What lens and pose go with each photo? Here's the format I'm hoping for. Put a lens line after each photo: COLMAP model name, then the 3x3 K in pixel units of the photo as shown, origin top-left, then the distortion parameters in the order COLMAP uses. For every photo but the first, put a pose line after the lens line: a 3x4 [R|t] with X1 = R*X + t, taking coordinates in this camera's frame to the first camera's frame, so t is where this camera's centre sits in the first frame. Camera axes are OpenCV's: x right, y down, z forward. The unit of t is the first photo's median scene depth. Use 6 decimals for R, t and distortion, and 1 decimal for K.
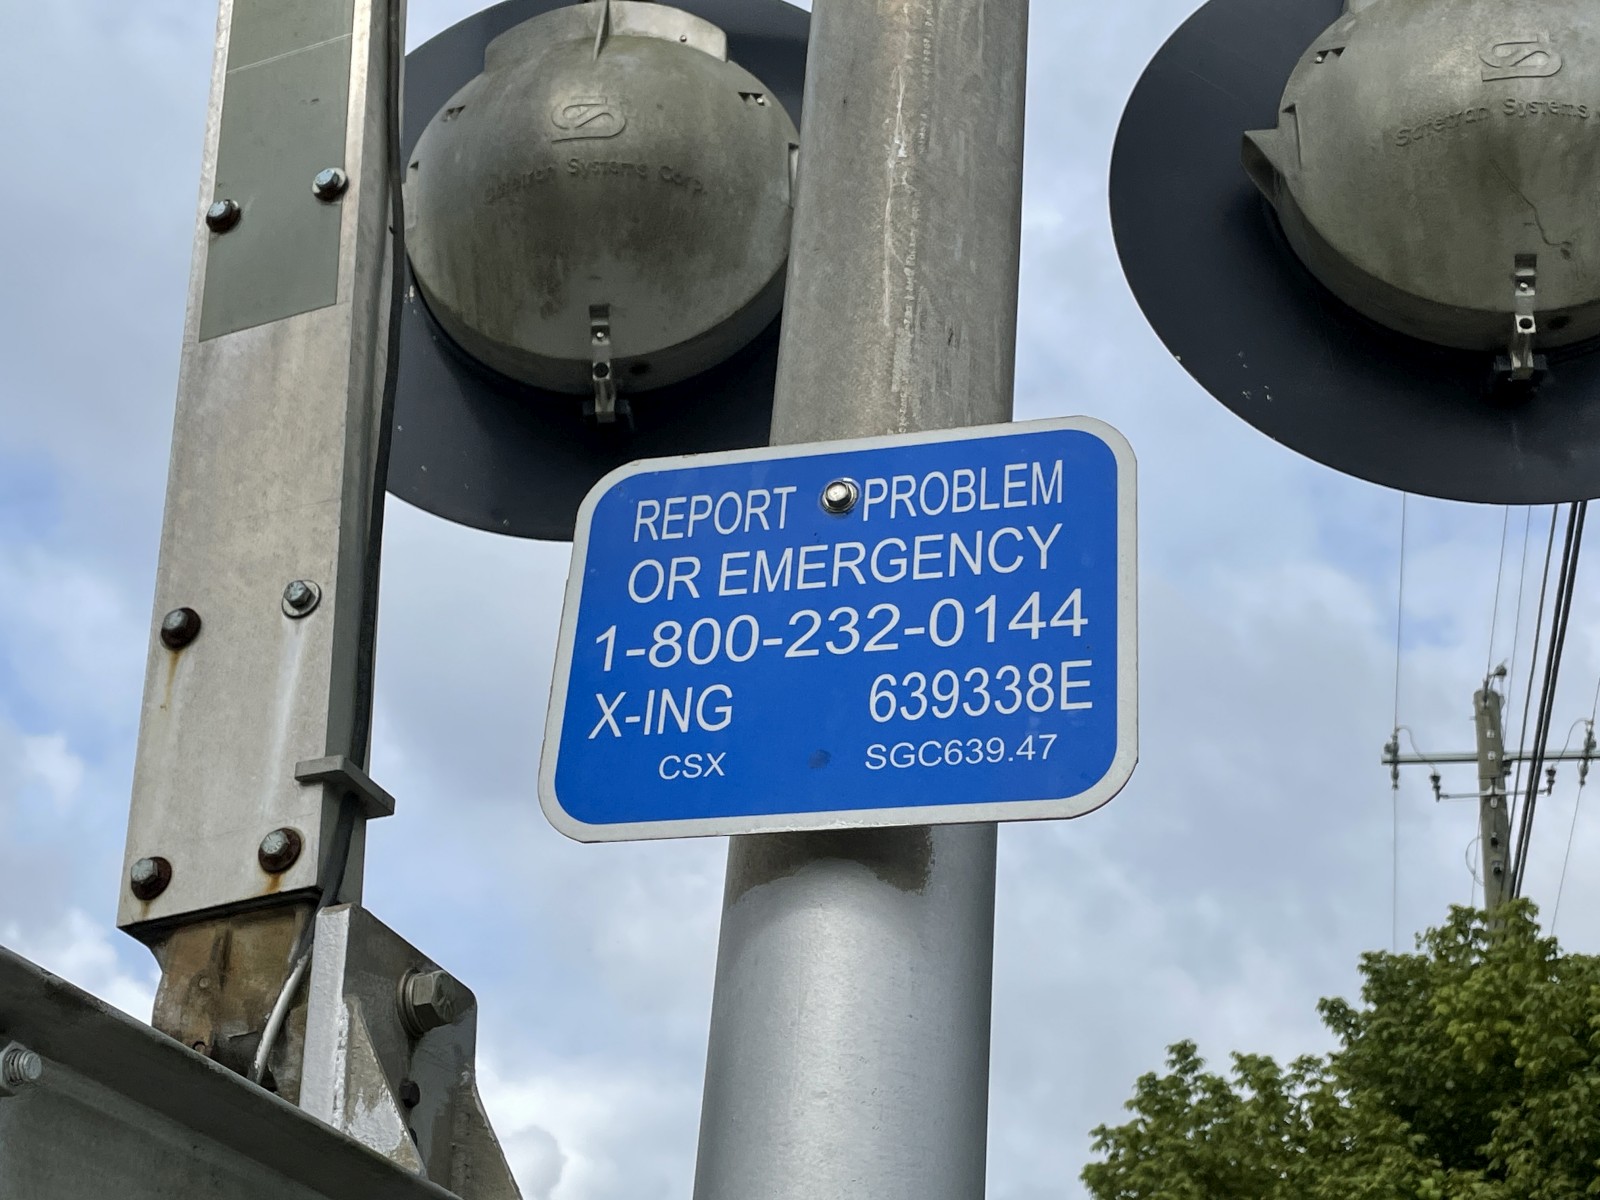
lens RADIAL K [[2180.5, 0, 800.0], [0, 2180.5, 600.0], [0, 0, 1]] dist [0.117948, -0.244659]
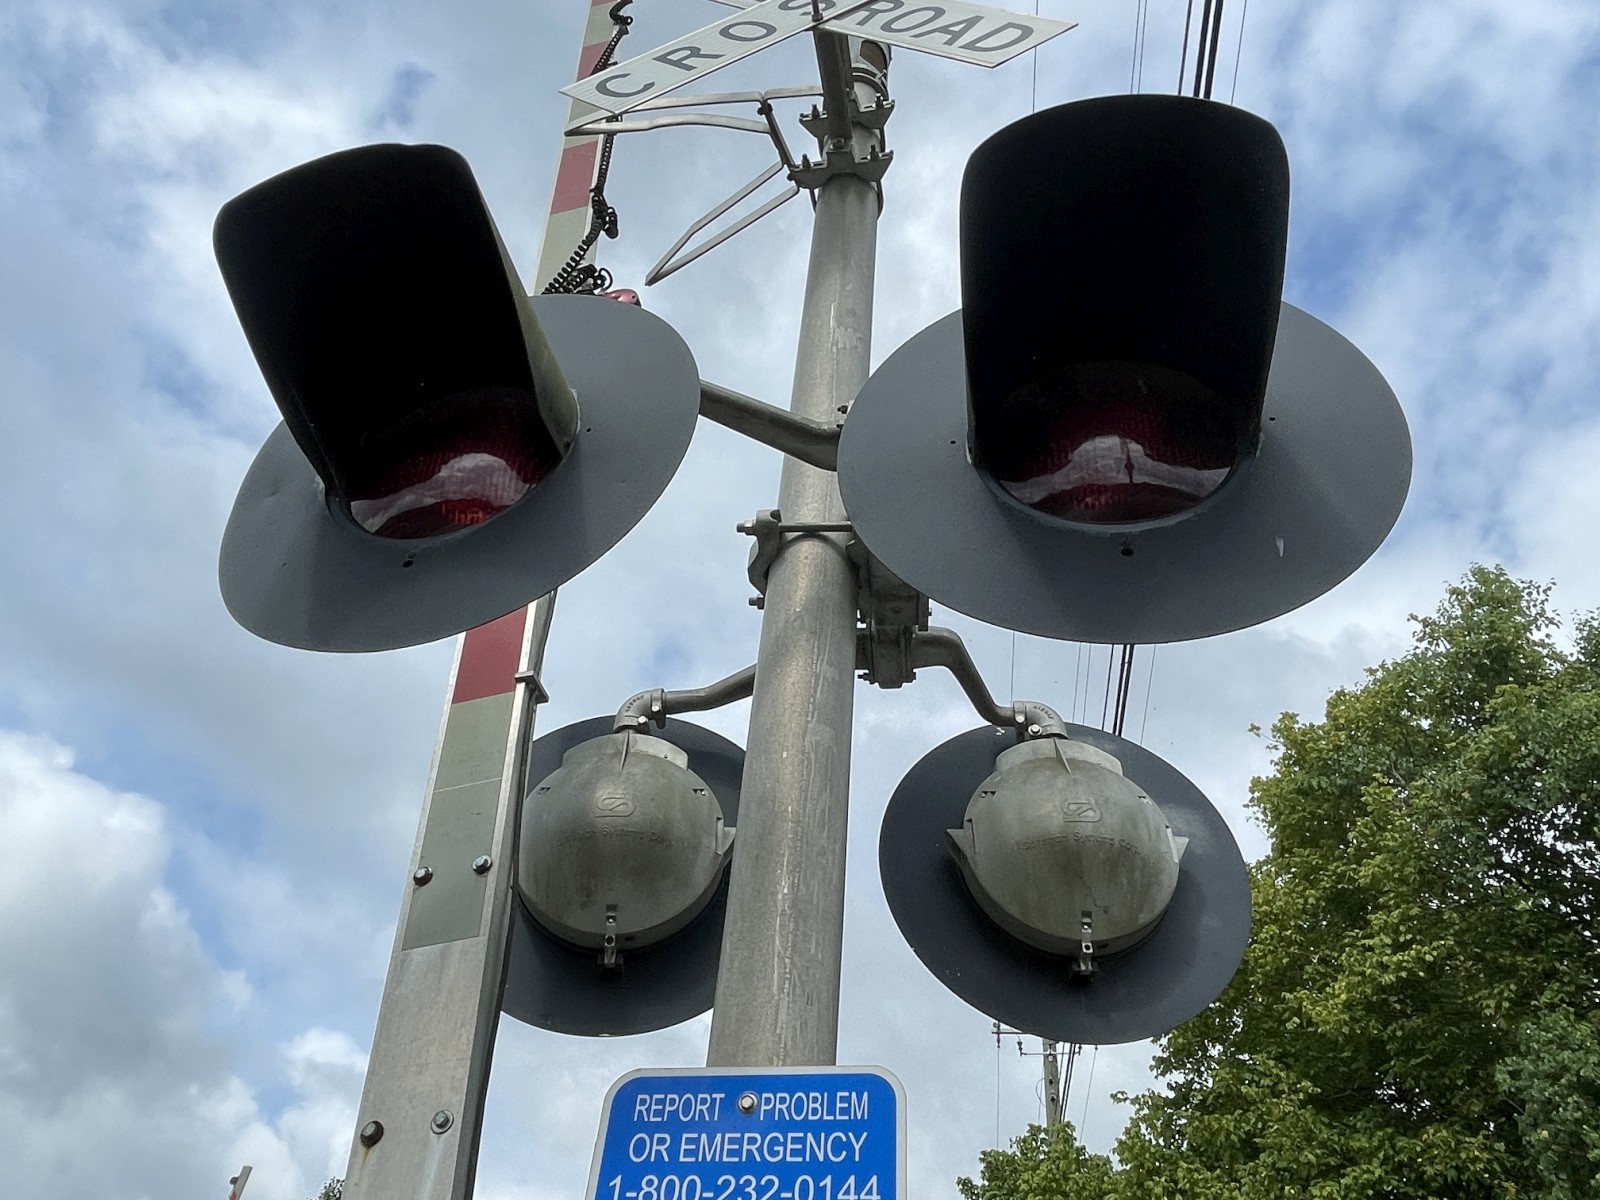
lens RADIAL K [[1148.7, 0, 800.0], [0, 1148.7, 600.0], [0, 0, 1]] dist [-0.002475, -0.000959]
pose [[0.993832, 0.072131, 0.084237, -0.034485], [-0.046775, 0.961348, -0.271333, -0.132044], [-0.100553, 0.265720, 0.958792, -0.039989]]
